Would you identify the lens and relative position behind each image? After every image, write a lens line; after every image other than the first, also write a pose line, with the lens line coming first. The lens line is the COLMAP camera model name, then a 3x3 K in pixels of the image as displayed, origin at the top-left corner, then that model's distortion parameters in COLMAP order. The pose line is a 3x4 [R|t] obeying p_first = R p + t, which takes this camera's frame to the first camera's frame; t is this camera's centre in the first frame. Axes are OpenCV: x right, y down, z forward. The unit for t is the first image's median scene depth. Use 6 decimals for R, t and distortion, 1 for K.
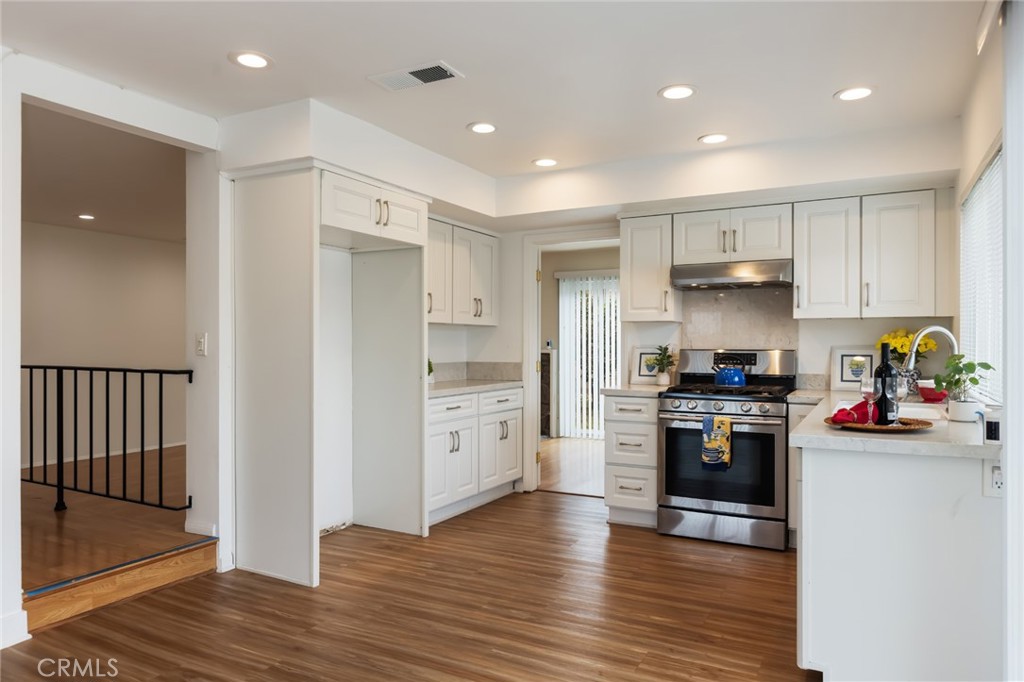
lens RADIAL K [[691.4, 0, 502.1], [0, 691.4, 343.8], [0, 0, 1]] dist [0.008684, -0.015260]
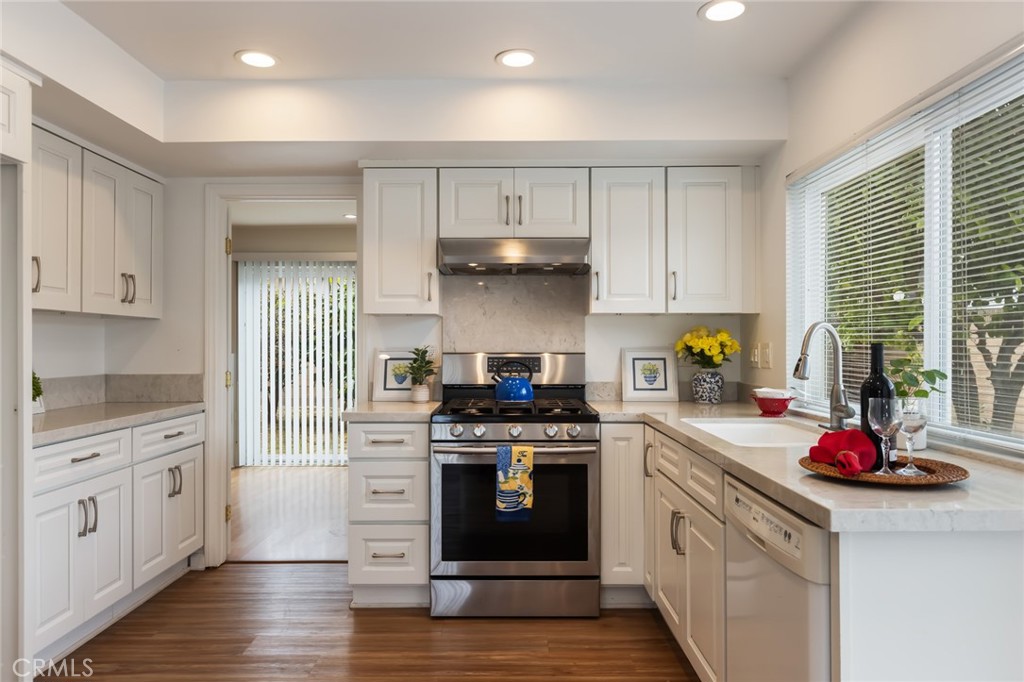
lens RADIAL K [[691.4, 0, 514.2], [0, 691.4, 341.8], [0, 0, 1]] dist [0.008684, -0.015260]
pose [[0.876594, 0.000134, 0.481231, -0.035618], [0.002331, 0.999987, -0.004524, -0.000375], [-0.481226, 0.005088, 0.876582, 0.331382]]
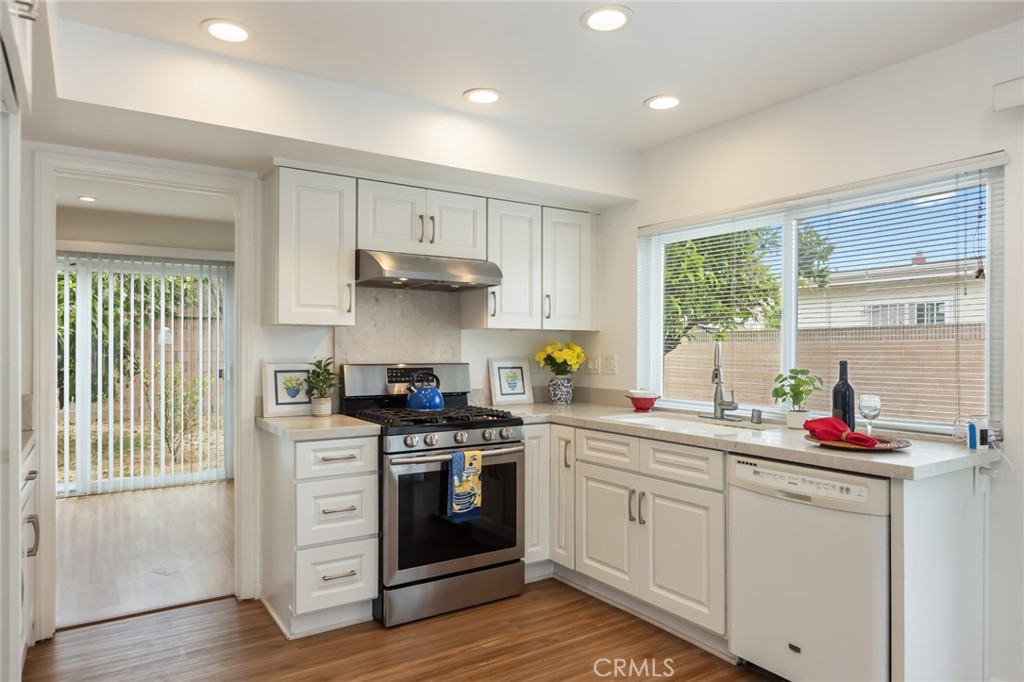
lens RADIAL K [[647.6, 0, 518.1], [0, 647.6, 349.8], [0, 0, 1]] dist [0.000269, -0.002415]
pose [[0.457632, -0.001248, 0.889141, -0.286037], [-0.002636, 0.999993, 0.002761, -0.010587], [-0.889138, -0.003607, 0.457625, 0.555808]]
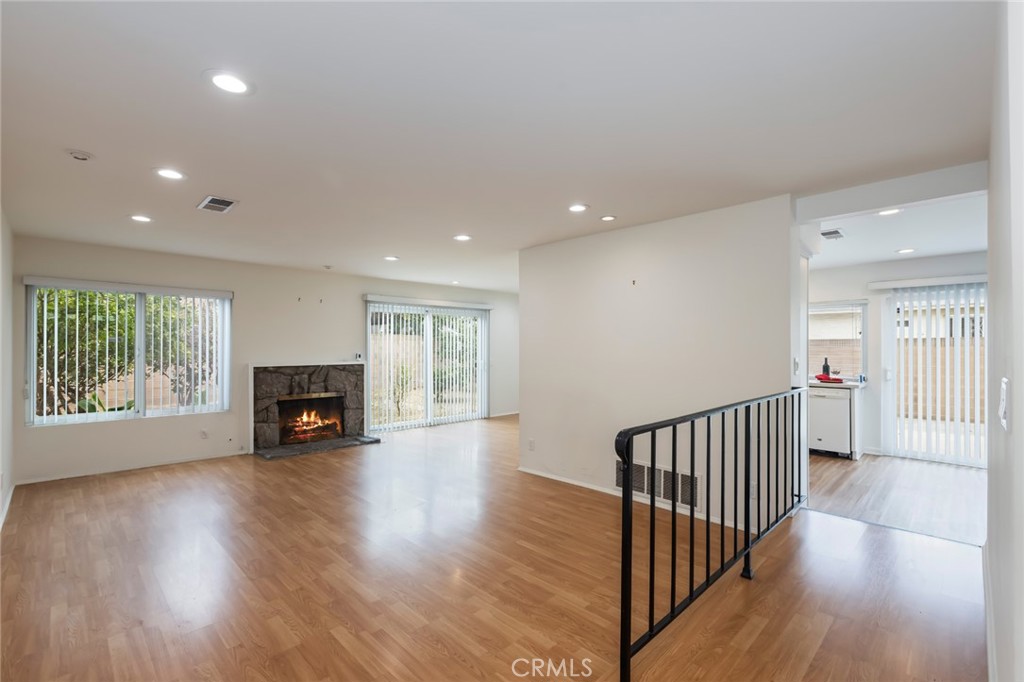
lens RADIAL K [[456.4, 0, 506.9], [0, 456.4, 346.5], [0, 0, 1]] dist [-0.001461, -0.000061]
pose [[0.294339, 0.000641, 0.955701, -1.184699], [0.000631, 0.999999, -0.000865, -0.028895], [-0.955701, 0.000858, 0.294338, 1.053389]]
